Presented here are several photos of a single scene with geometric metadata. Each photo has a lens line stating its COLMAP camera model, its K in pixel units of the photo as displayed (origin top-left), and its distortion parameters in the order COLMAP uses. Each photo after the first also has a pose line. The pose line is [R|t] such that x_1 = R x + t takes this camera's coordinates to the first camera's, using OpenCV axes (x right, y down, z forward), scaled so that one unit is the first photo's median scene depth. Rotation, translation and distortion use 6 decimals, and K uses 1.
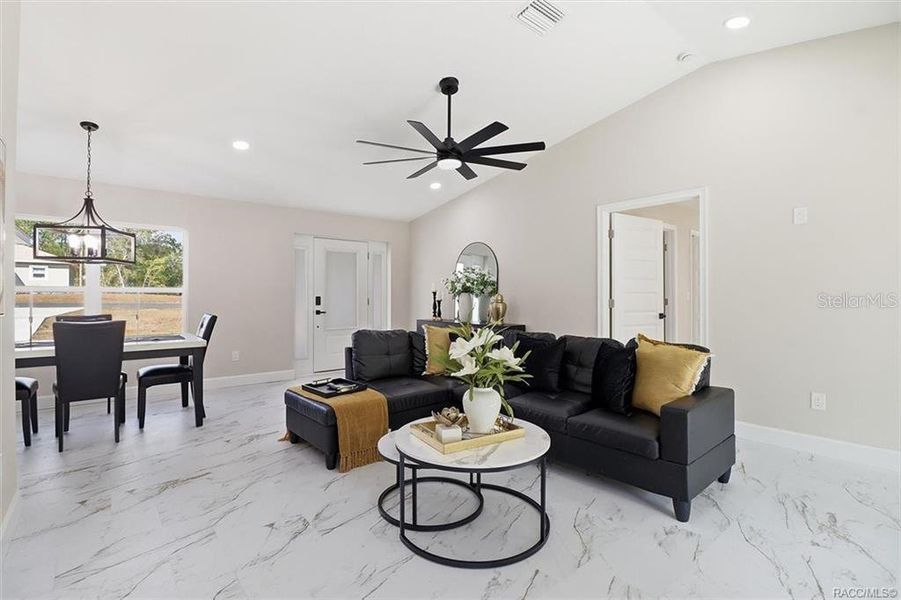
lens RADIAL K [[426.1, 0, 447.2], [0, 426.1, 297.5], [0, 0, 1]] dist [-0.002561, -0.010179]
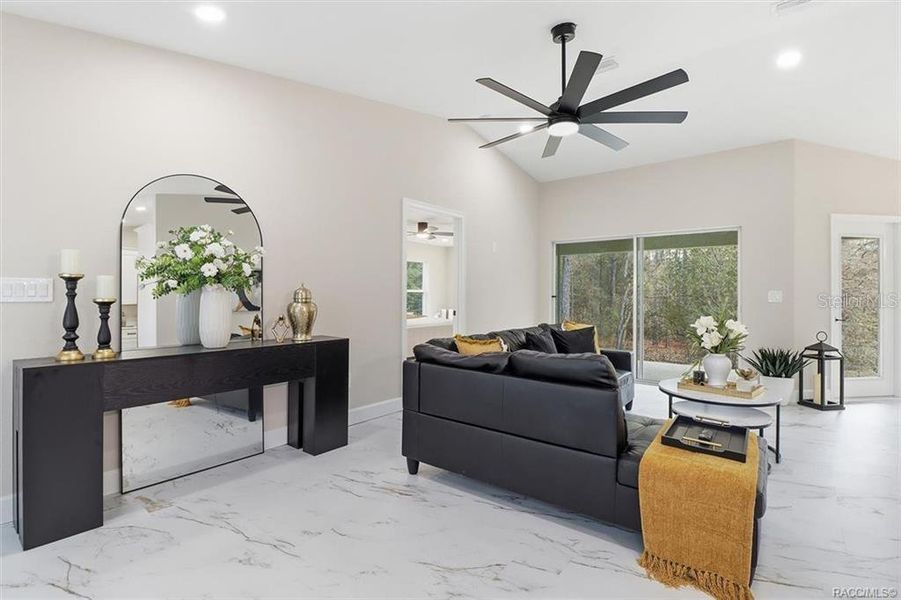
lens RADIAL K [[426.1, 0, 451.8], [0, 426.1, 294.1], [0, 0, 1]] dist [-0.002561, -0.010179]
pose [[-0.196393, 0.004891, 0.980513, -0.678922], [-0.002082, 0.999983, -0.005405, 0.002268], [-0.980523, -0.003103, -0.196379, 1.245762]]
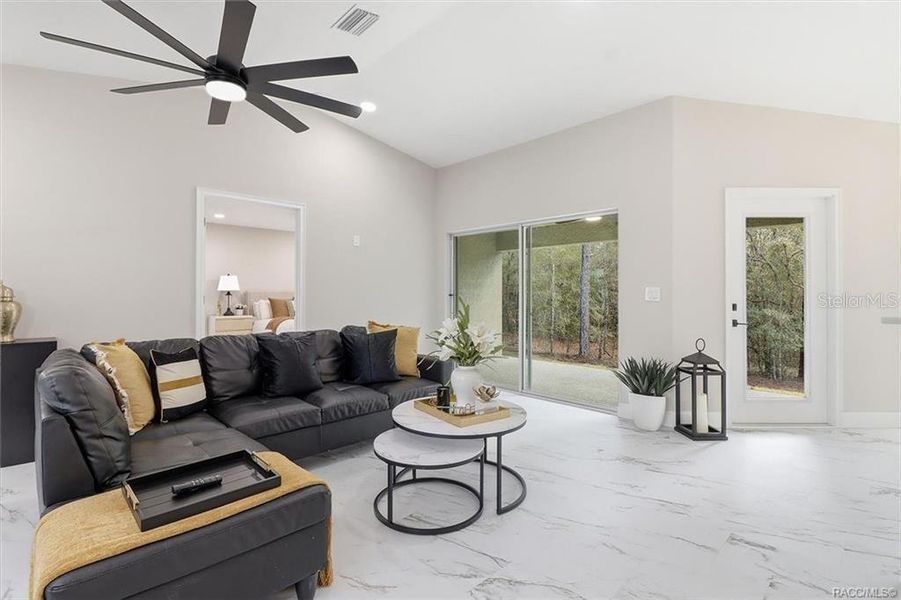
lens RADIAL K [[426.1, 0, 448.9], [0, 426.1, 296.1], [0, 0, 1]] dist [-0.002561, -0.010179]
pose [[-0.070279, 0.004116, 0.997519, -0.615387], [0.000205, 0.999992, -0.004111, 0.009068], [-0.997527, -0.000084, -0.070279, 0.639341]]
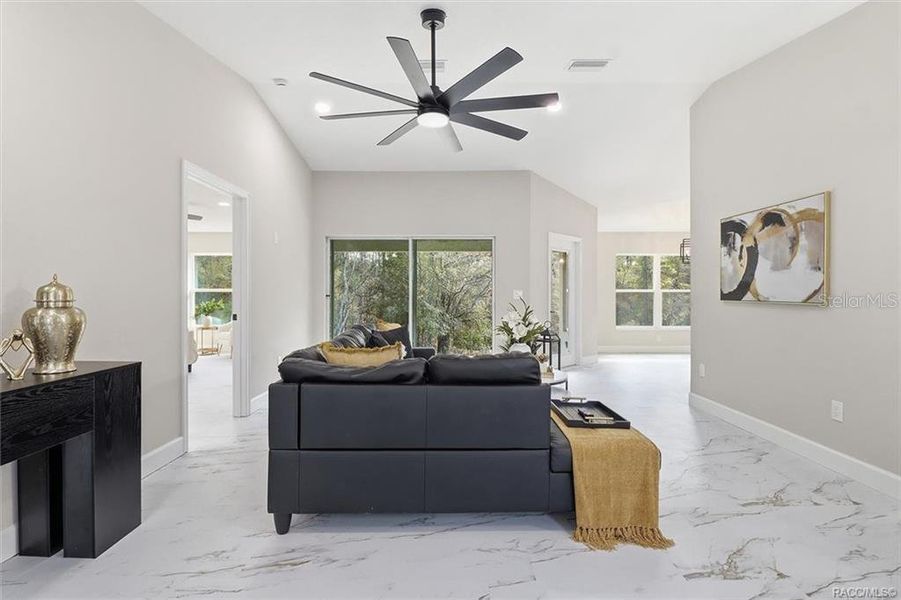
lens RADIAL K [[426.1, 0, 443.4], [0, 426.1, 296.7], [0, 0, 1]] dist [-0.002561, -0.010179]
pose [[-0.762821, -0.000155, 0.646610, -0.465525], [0.003497, 0.999984, 0.004365, 0.001220], [-0.646600, 0.005591, -0.762808, 1.443052]]
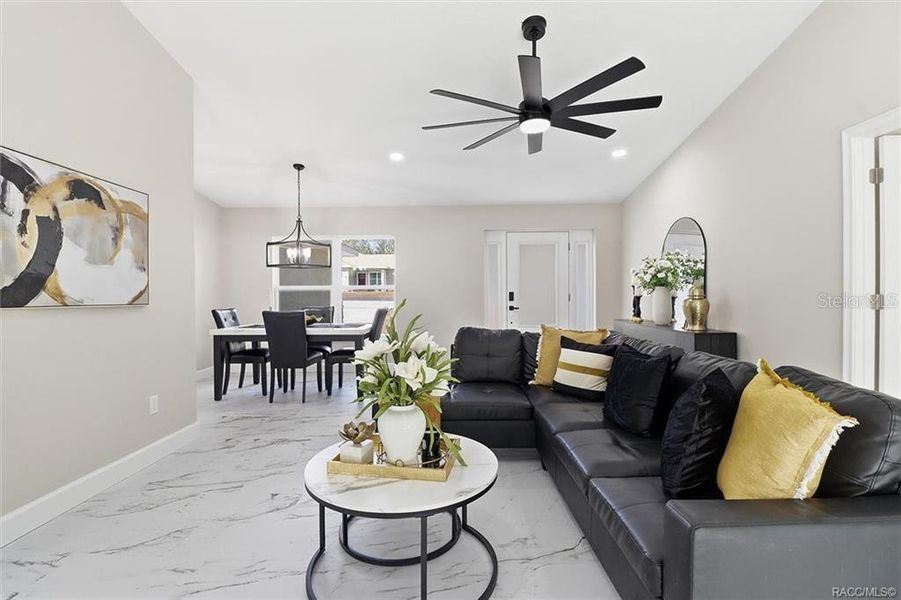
lens RADIAL K [[426.1, 0, 444.0], [0, 426.1, 299.6], [0, 0, 1]] dist [-0.002561, -0.010179]
pose [[0.751636, 0.006404, -0.659547, 0.372994], [0.003489, 0.999900, 0.013685, 0.001669], [0.659569, -0.012588, 0.751539, 0.255144]]
